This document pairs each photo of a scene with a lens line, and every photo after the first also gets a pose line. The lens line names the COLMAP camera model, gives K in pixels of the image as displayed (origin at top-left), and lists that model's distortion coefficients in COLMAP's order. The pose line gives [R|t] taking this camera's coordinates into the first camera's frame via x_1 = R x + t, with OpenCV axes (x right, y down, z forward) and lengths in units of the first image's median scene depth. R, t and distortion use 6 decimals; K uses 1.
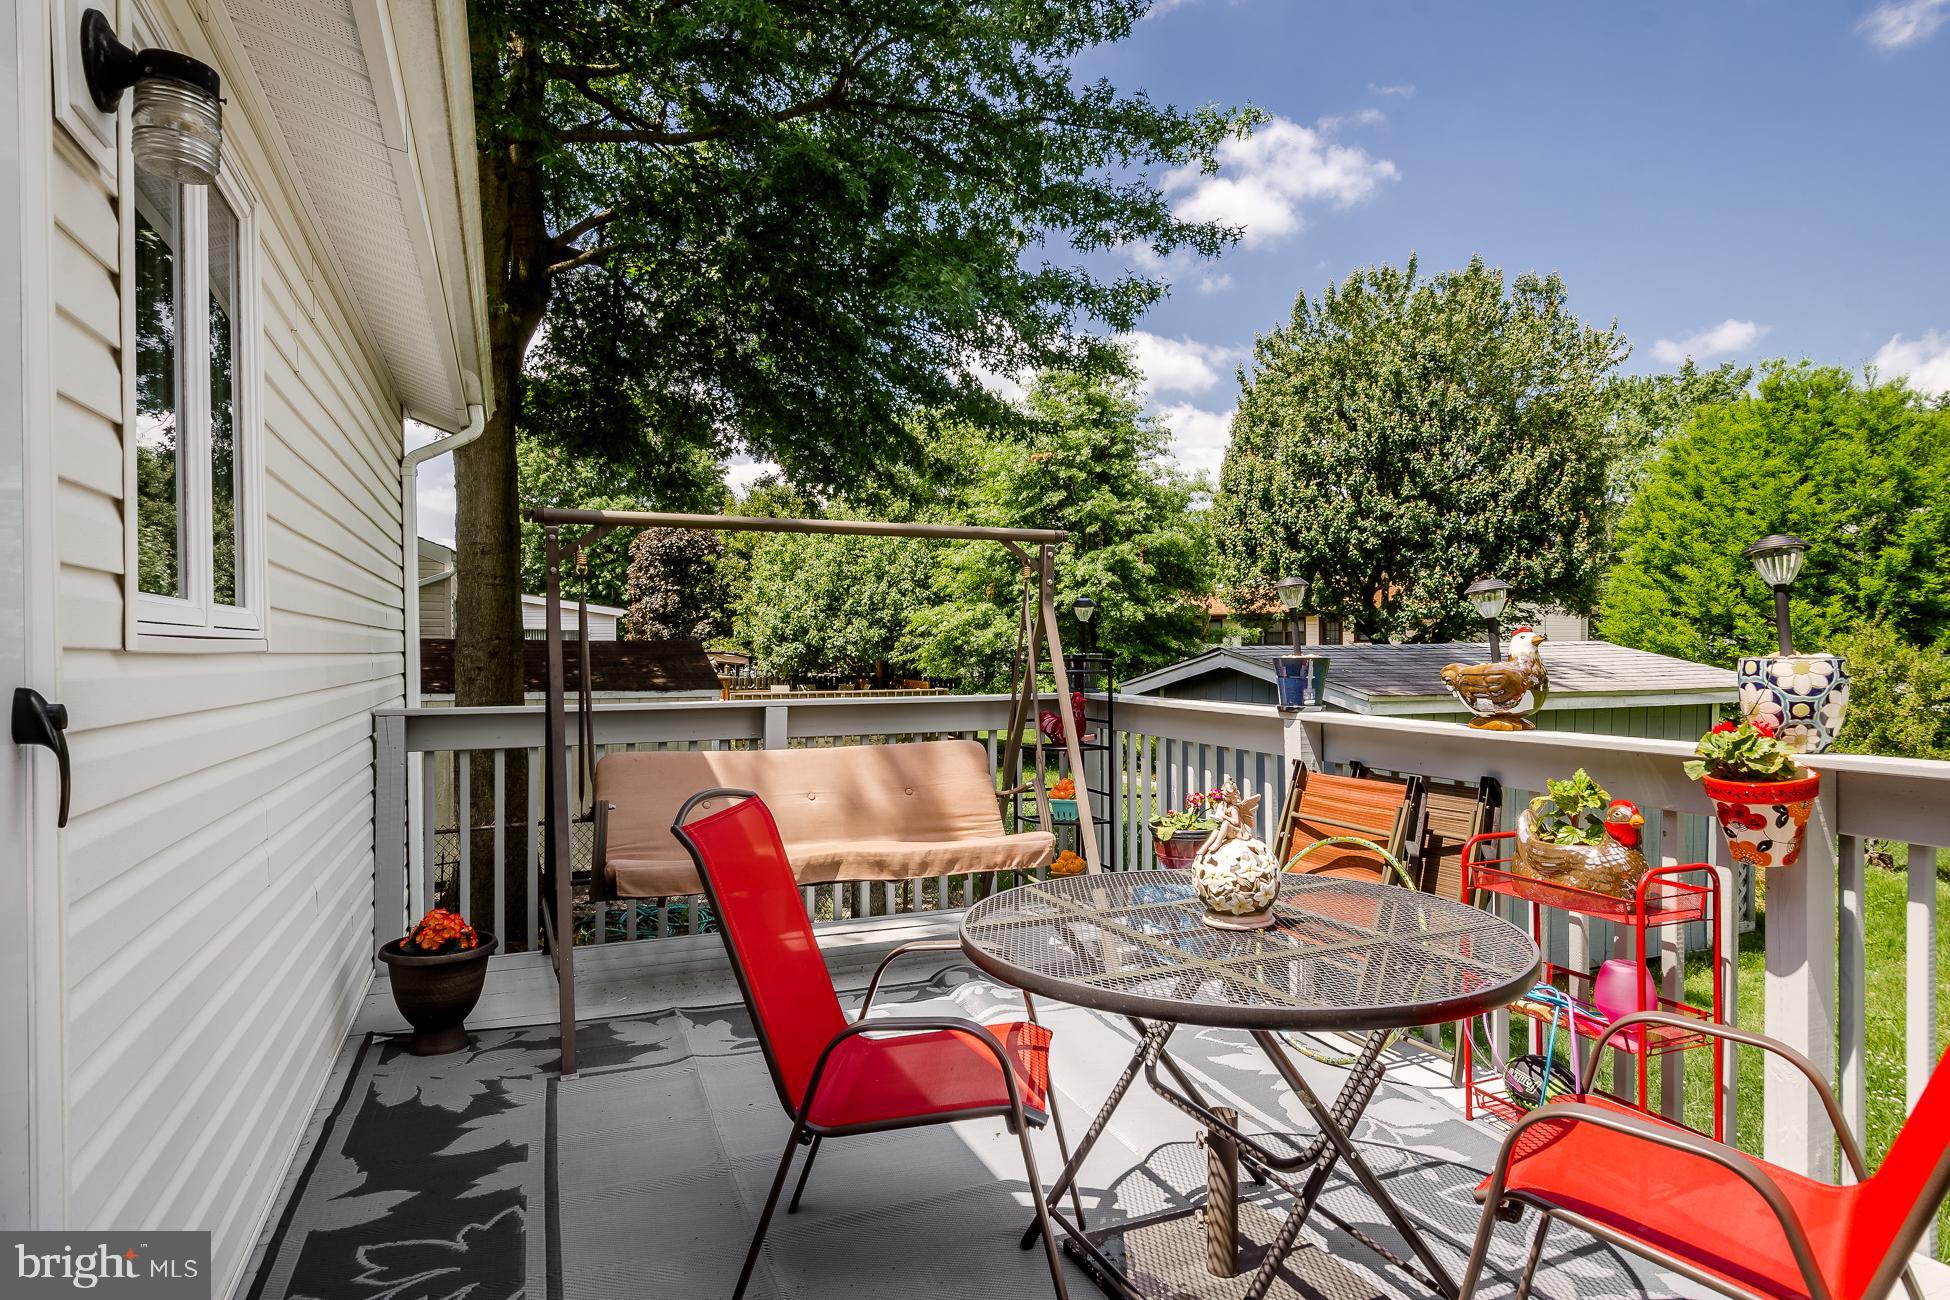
lens RADIAL K [[1073.4, 0, 975.0], [0, 1073.4, 650.0], [0, 0, 1]] dist [0.013842, -0.000707]
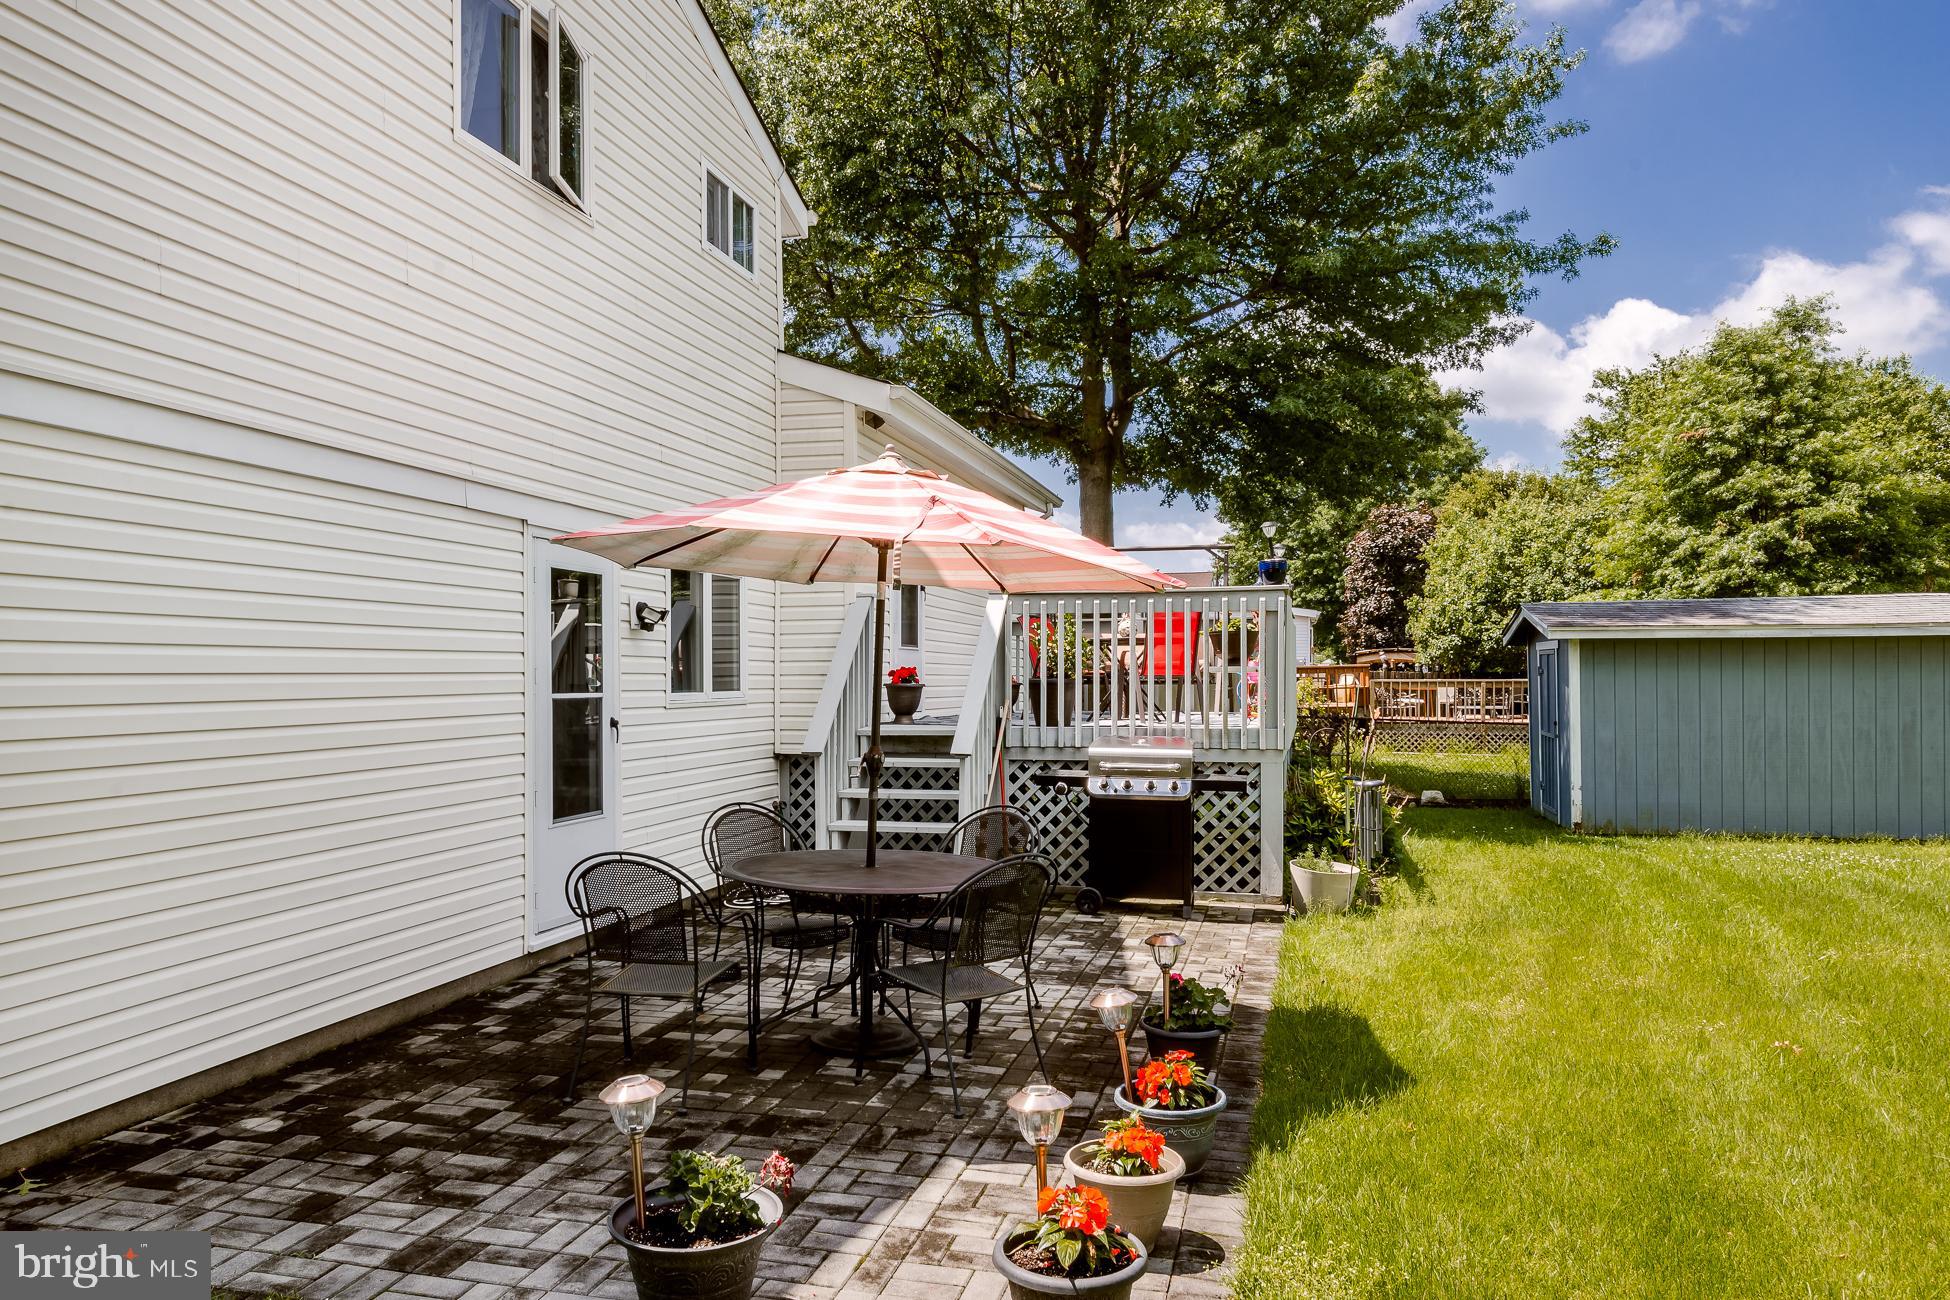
lens RADIAL K [[1357.6, 0, 937.6], [0, 1357.6, 651.9], [0, 0, 1]] dist [0.032998, -0.000603]
pose [[0.788451, -0.006766, -0.615061, 0.249373], [-0.004258, 0.999855, -0.016458, 0.032976], [0.615083, 0.015595, 0.788308, -0.335912]]
